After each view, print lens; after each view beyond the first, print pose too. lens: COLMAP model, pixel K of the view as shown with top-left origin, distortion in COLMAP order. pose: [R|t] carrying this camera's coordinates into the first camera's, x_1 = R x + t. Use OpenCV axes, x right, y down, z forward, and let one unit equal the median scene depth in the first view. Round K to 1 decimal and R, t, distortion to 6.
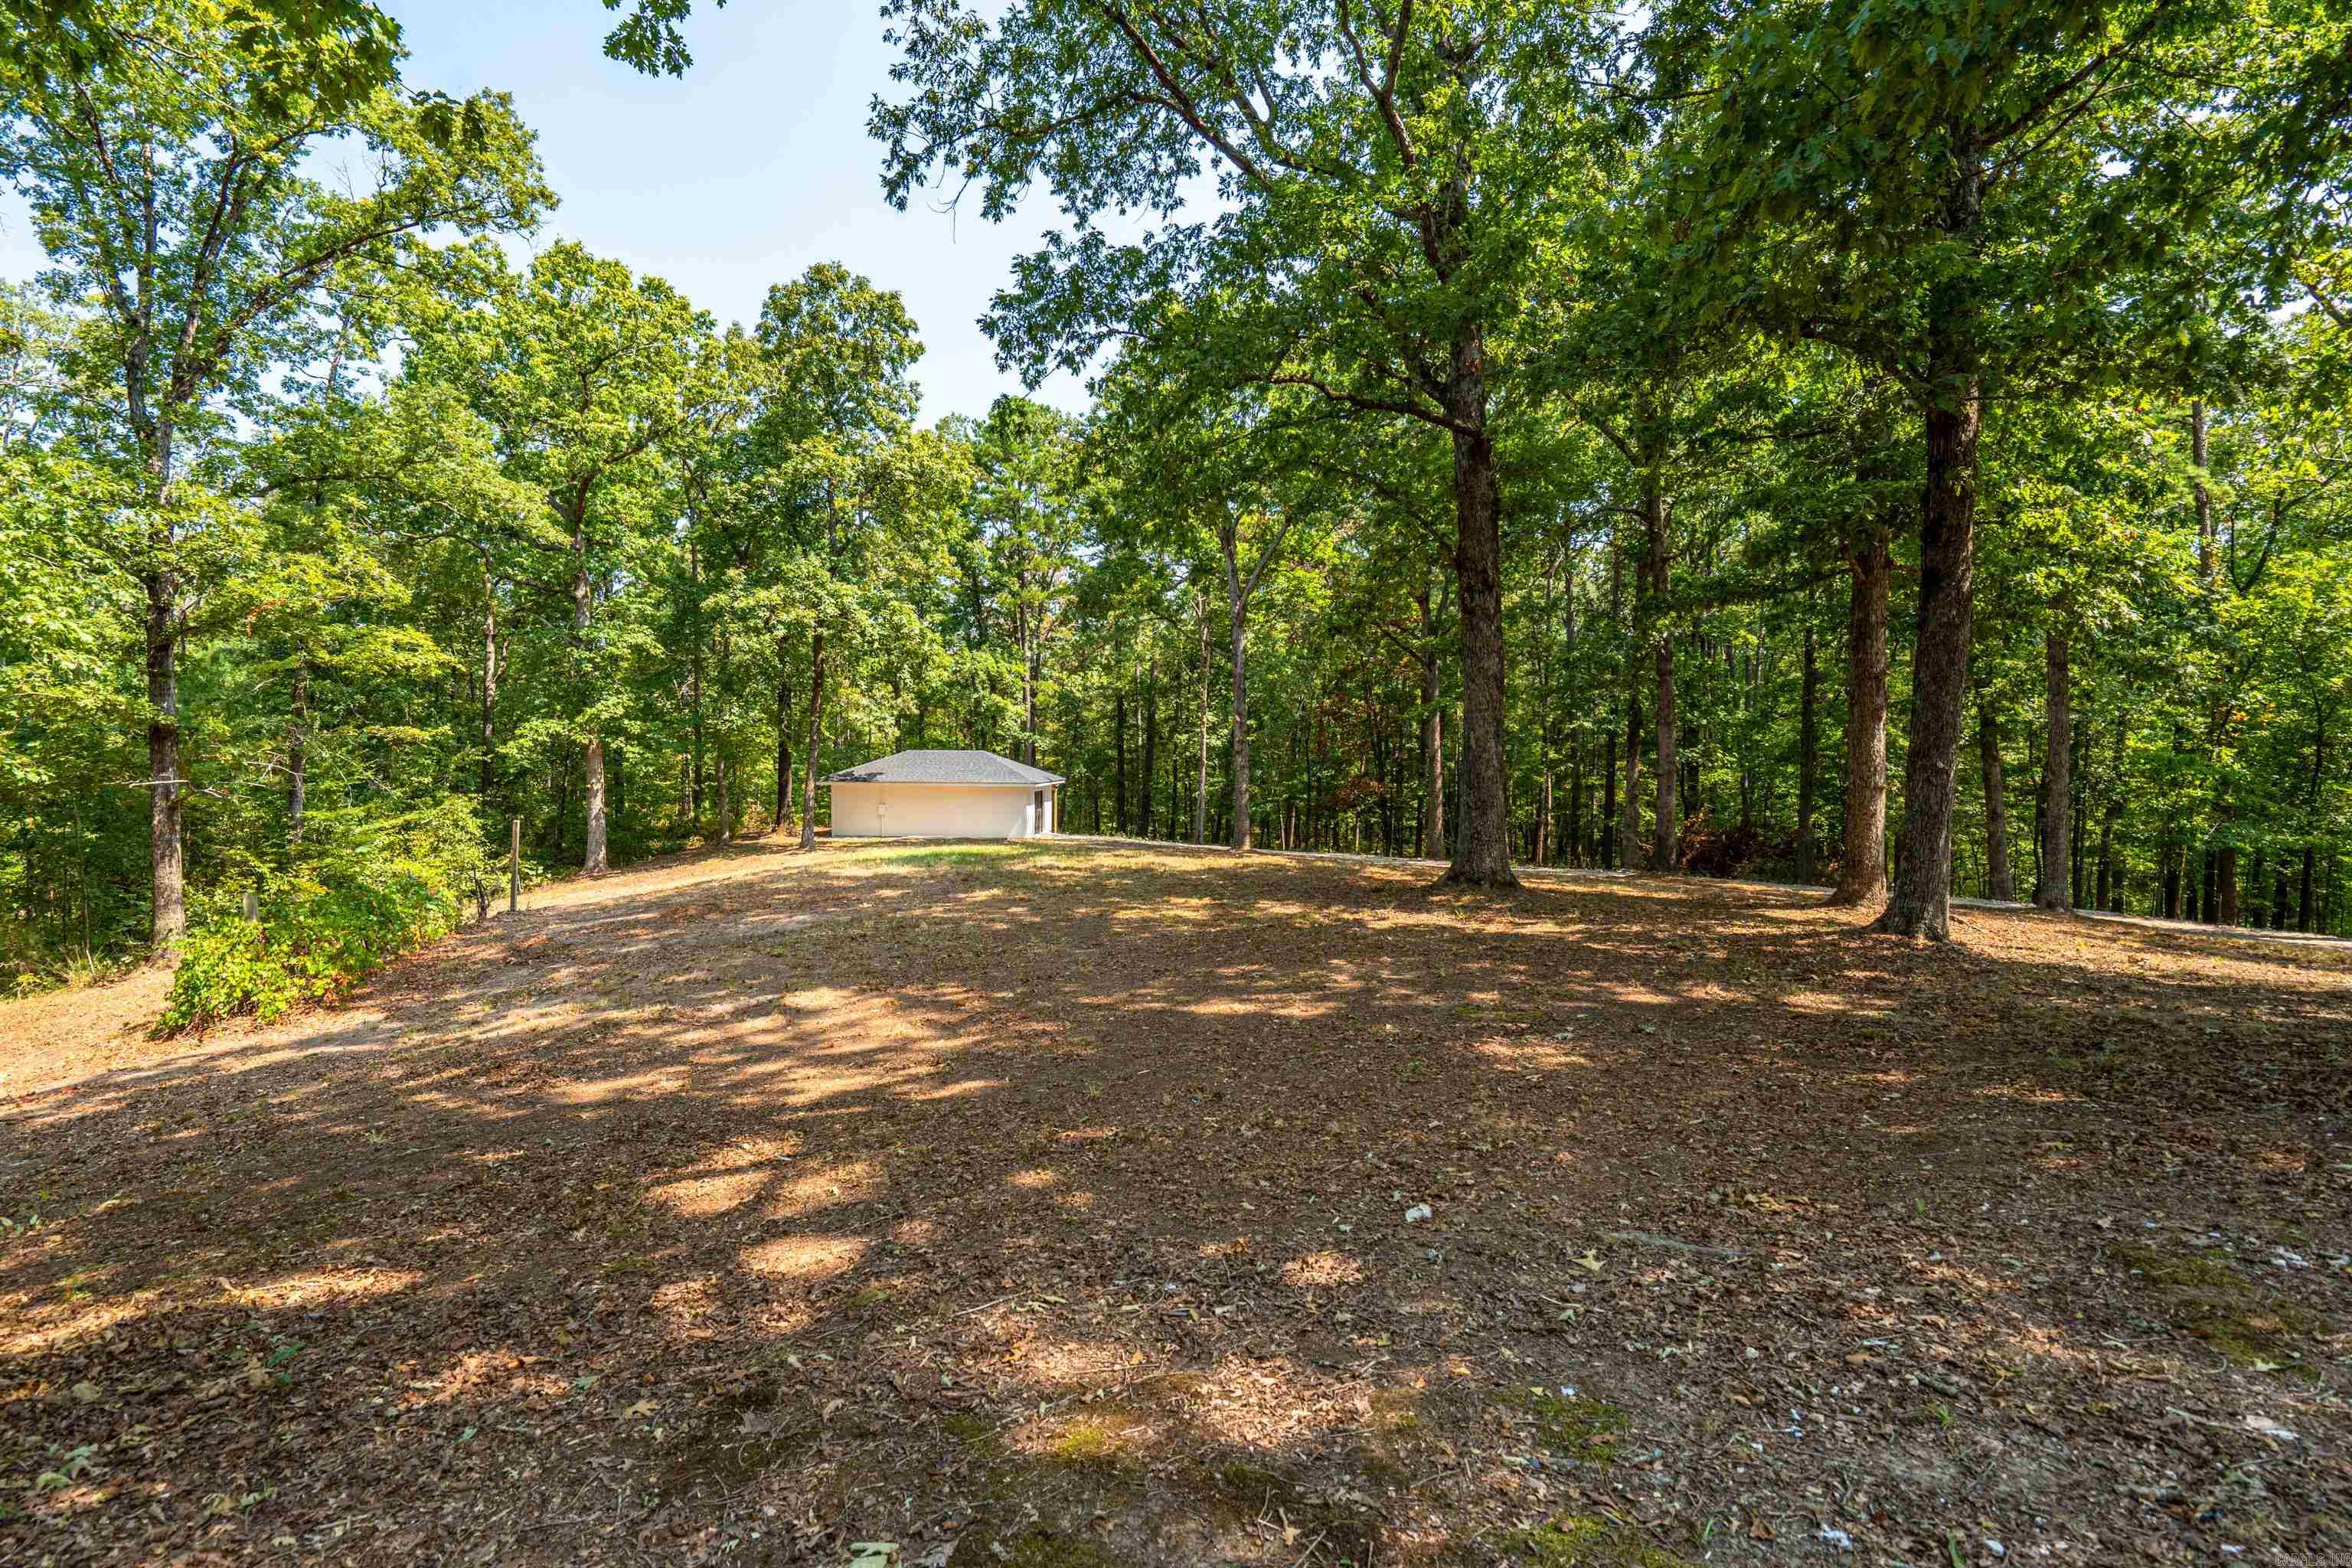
lens RADIAL K [[1074.3, 0, 1179.1], [0, 1074.3, 794.4], [0, 0, 1]] dist [-0.007734, -0.000377]
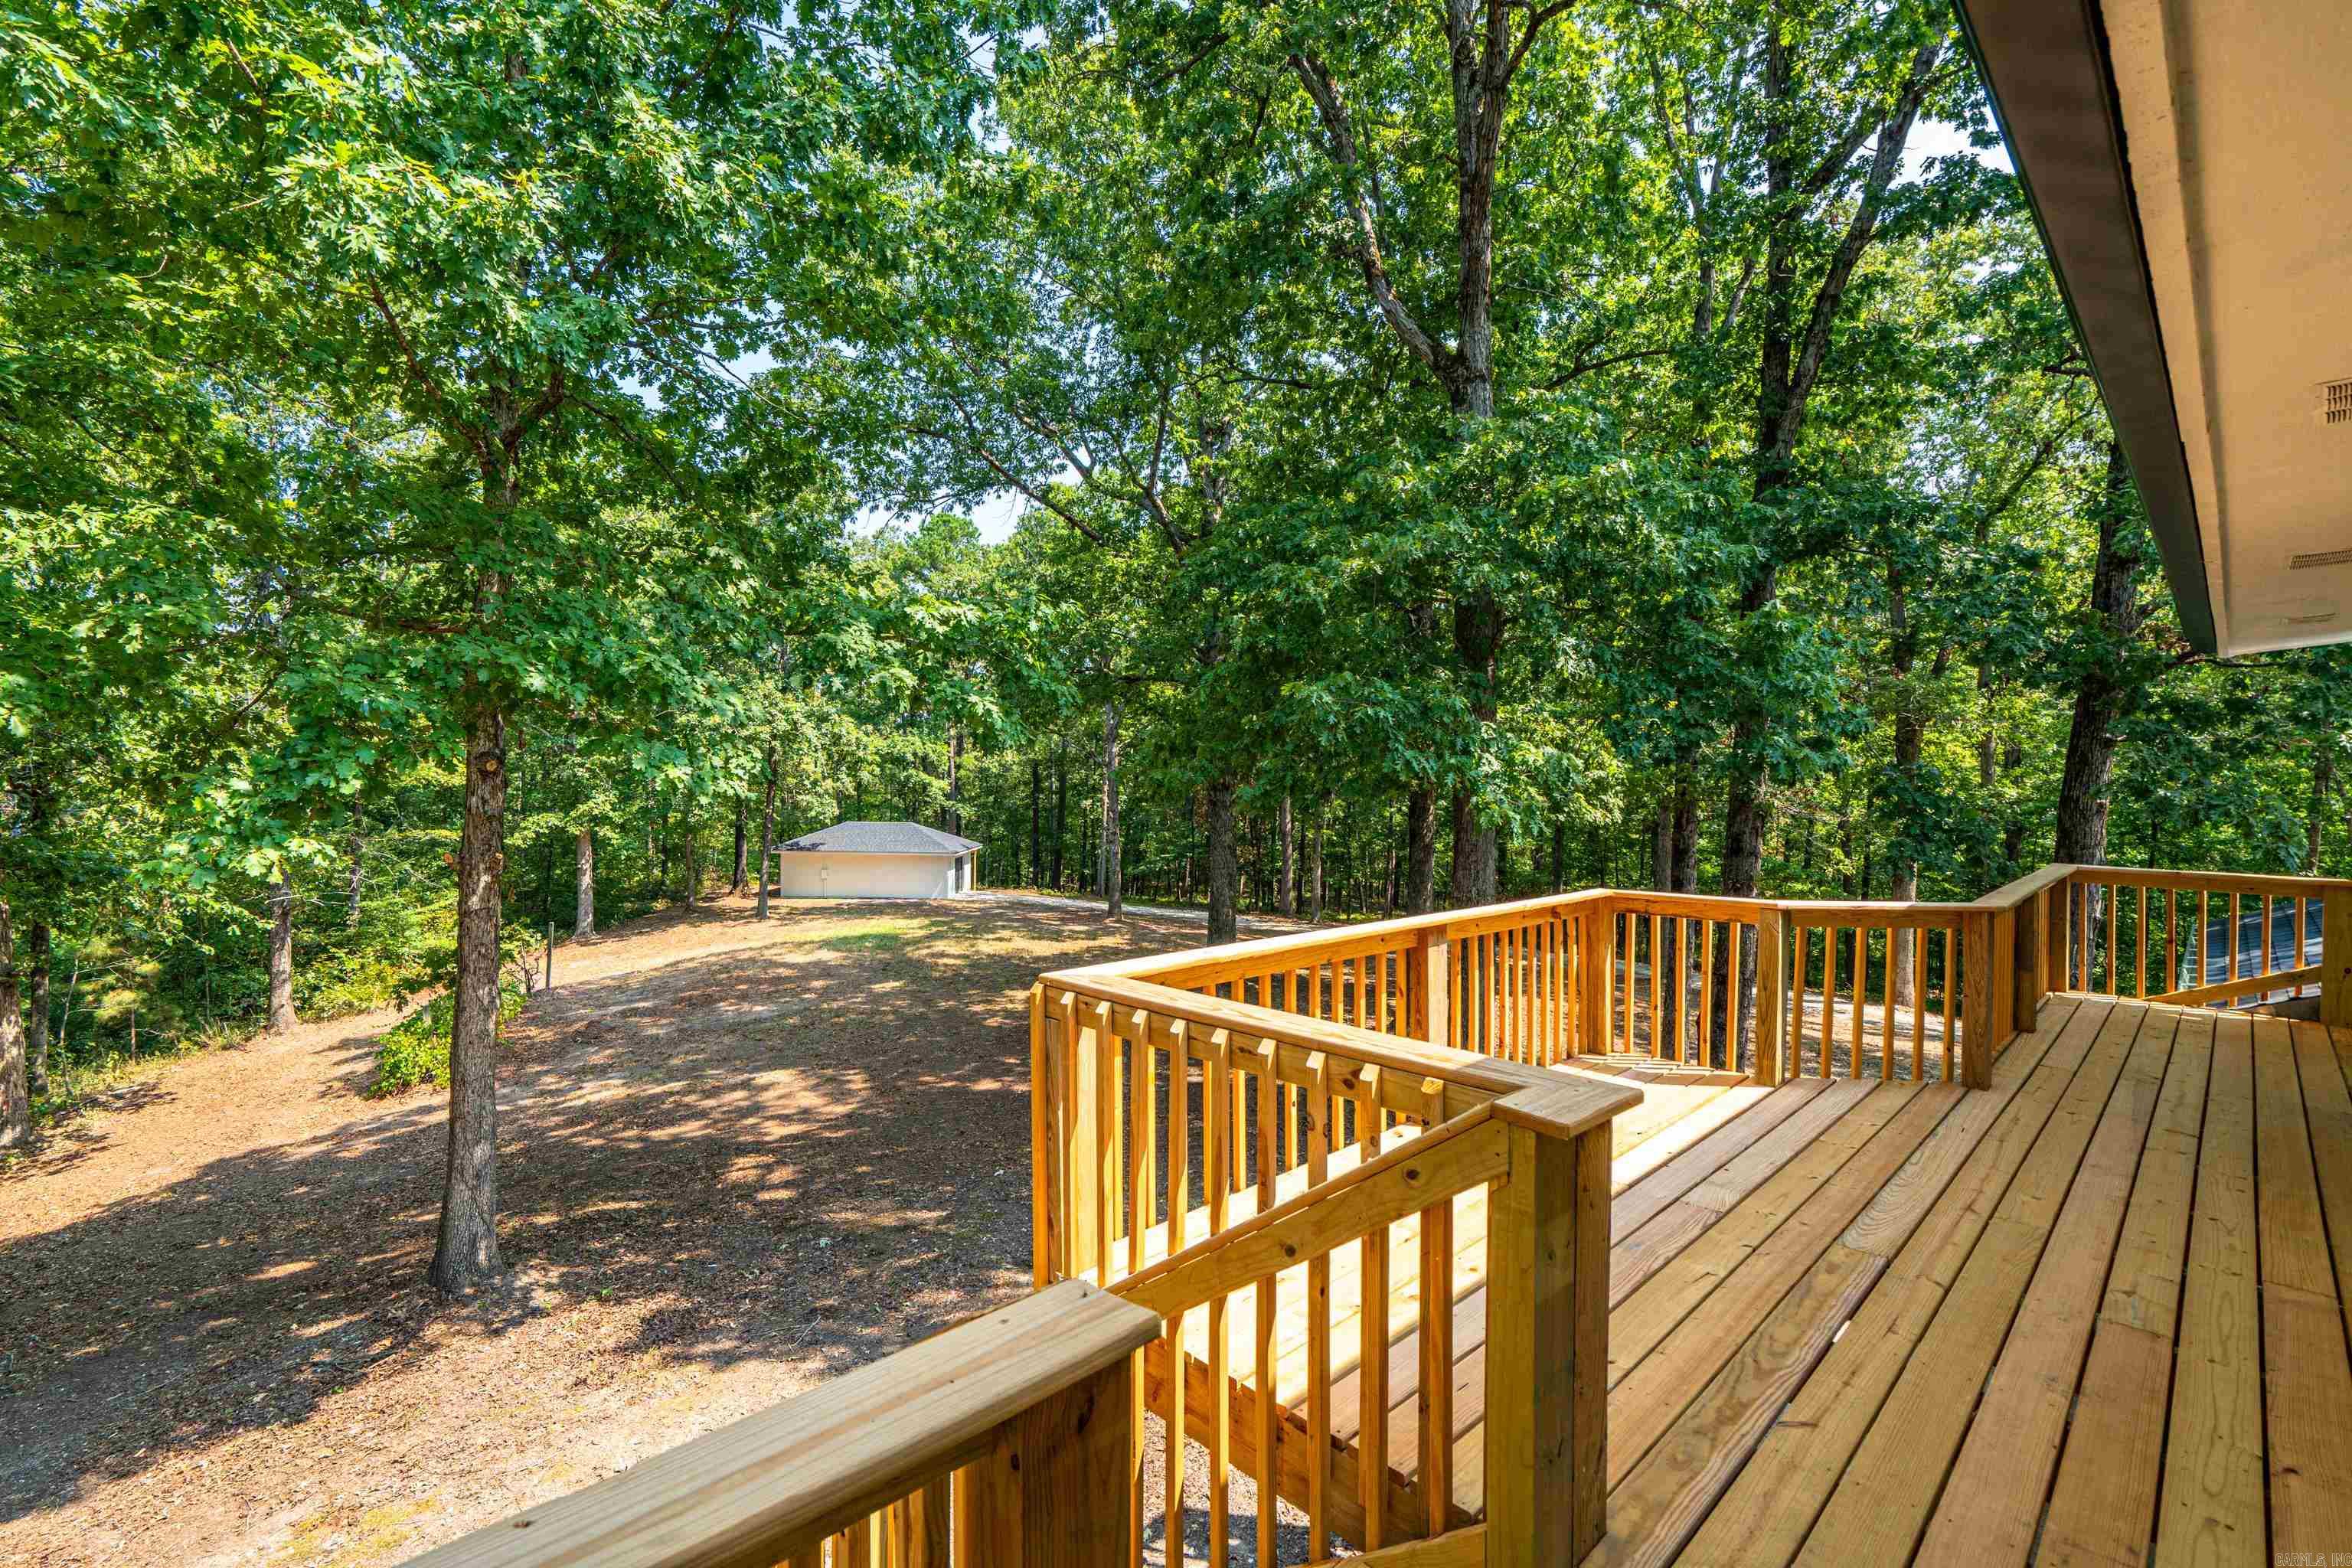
lens RADIAL K [[1074.3, 0, 1182.9], [0, 1074.3, 793.1], [0, 0, 1]] dist [-0.007734, -0.000377]
pose [[0.998783, 0.009572, 0.048373, 0.077220], [-0.008981, 0.999883, -0.012419, -0.082446], [-0.048486, 0.011970, 0.998752, -0.254771]]
